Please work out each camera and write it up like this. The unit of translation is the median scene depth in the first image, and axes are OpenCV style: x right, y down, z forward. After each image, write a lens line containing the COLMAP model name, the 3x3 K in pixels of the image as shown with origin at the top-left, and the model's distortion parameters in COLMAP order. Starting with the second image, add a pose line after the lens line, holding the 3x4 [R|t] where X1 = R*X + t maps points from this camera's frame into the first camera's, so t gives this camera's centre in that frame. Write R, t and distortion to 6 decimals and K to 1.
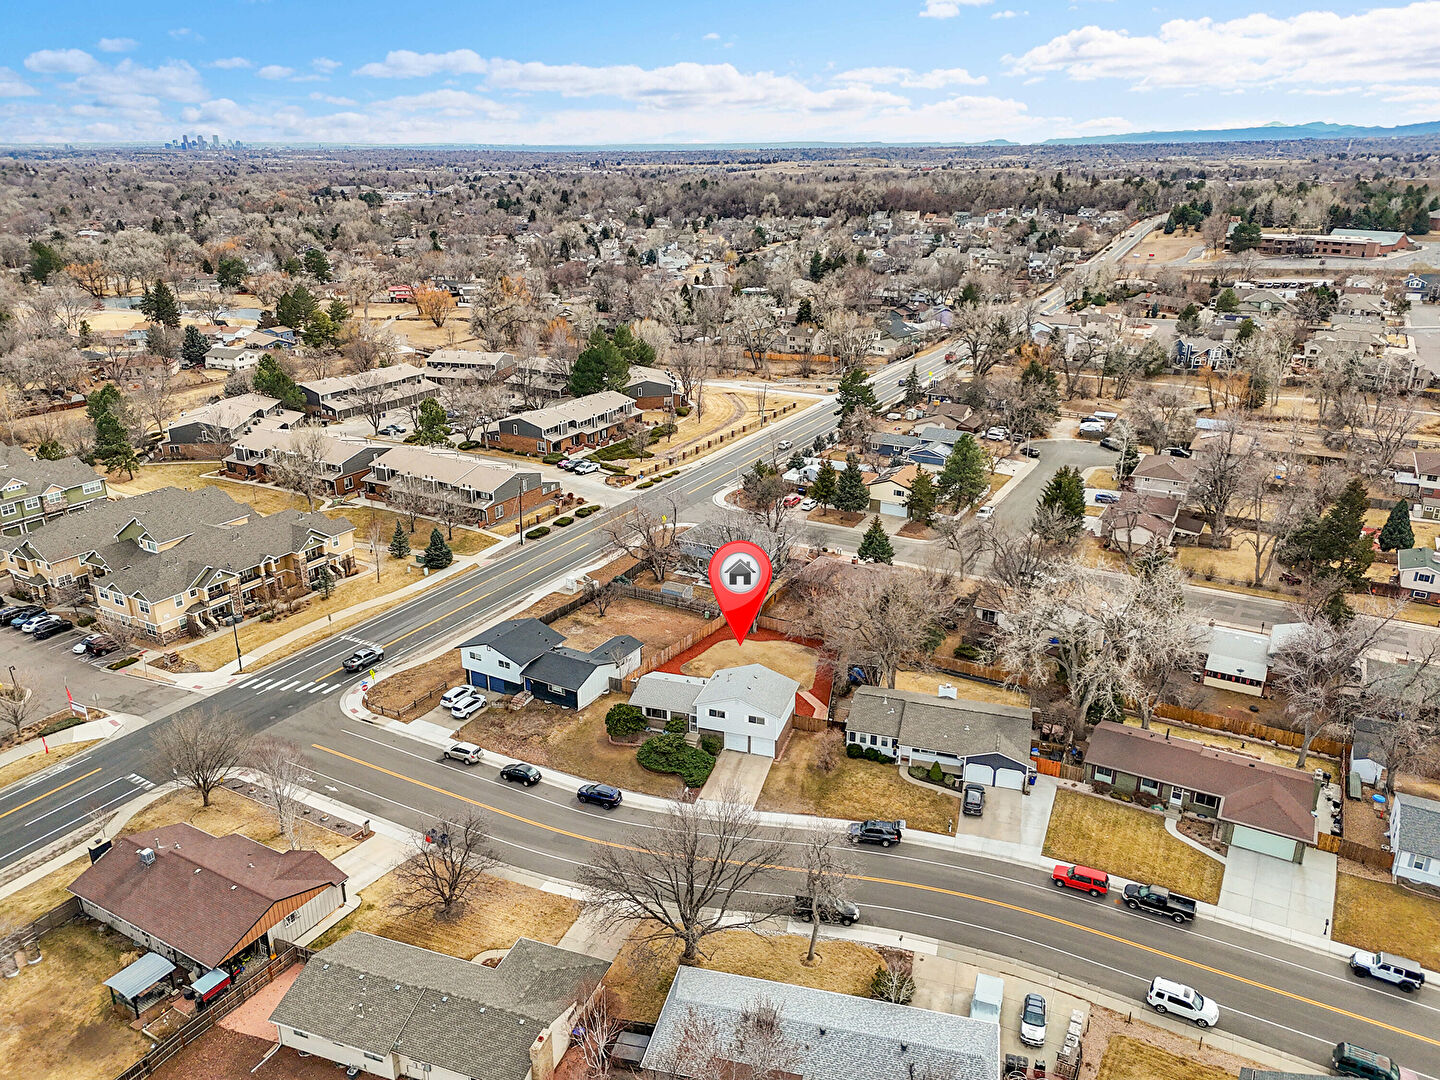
lens RADIAL K [[1053.3, 0, 721.0], [0, 1053.3, 530.5], [0, 0, 1]] dist [0.066076, -0.058057]
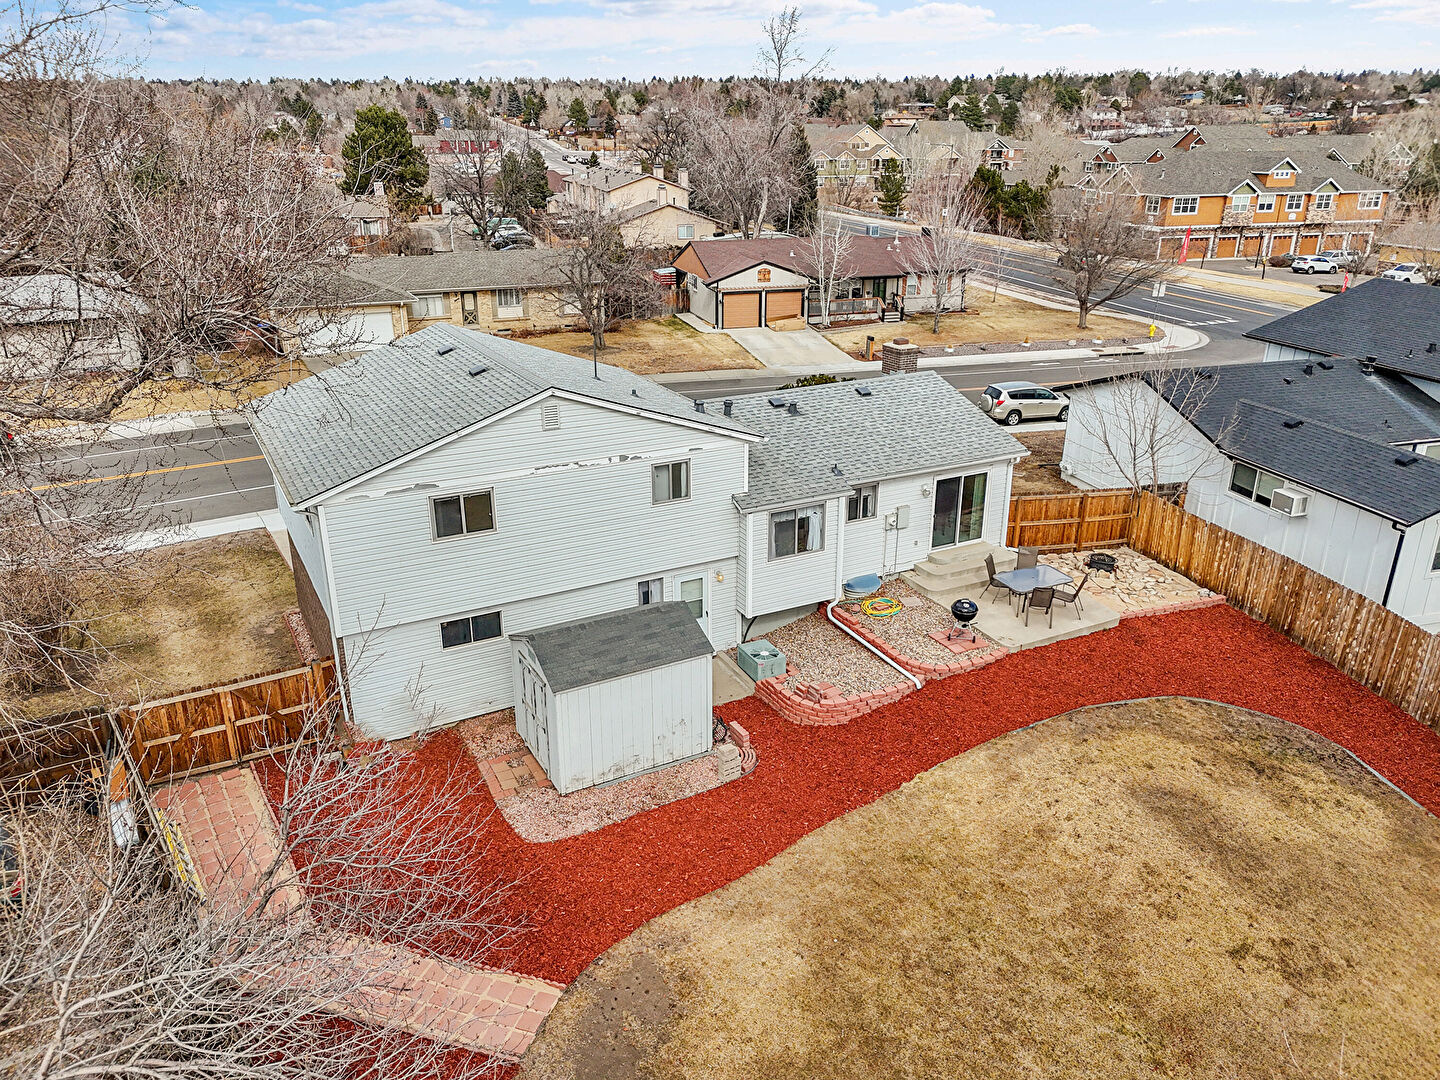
lens RADIAL K [[1053.3, 0, 720.3], [0, 1053.3, 545.0], [0, 0, 1]] dist [0.066076, -0.058057]
pose [[-0.692424, 0.263876, -0.671505, 0.104695], [-0.238732, 0.794496, 0.558375, 0.033969], [0.680850, 0.546942, -0.487132, 0.850712]]
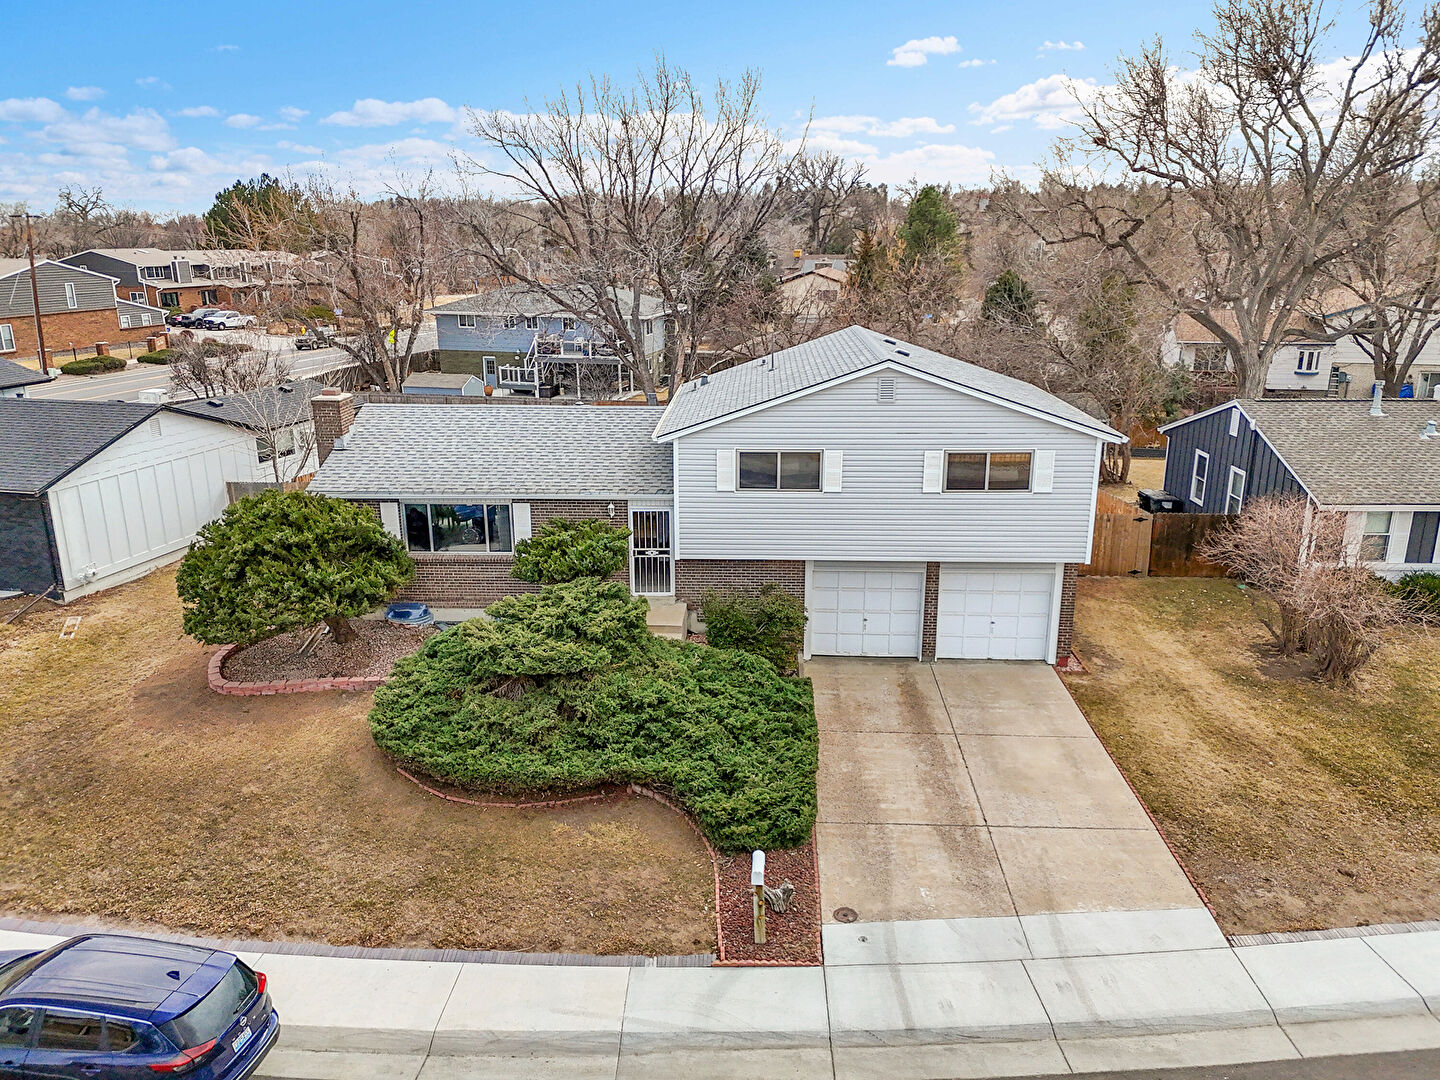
lens RADIAL K [[1053.3, 0, 728.2], [0, 1053.3, 537.6], [0, 0, 1]] dist [0.066076, -0.058057]
pose [[0.961617, -0.073480, 0.264374, -0.048521], [0.089716, 0.994719, -0.049857, 0.141618], [-0.259314, 0.071662, 0.963131, 0.587842]]
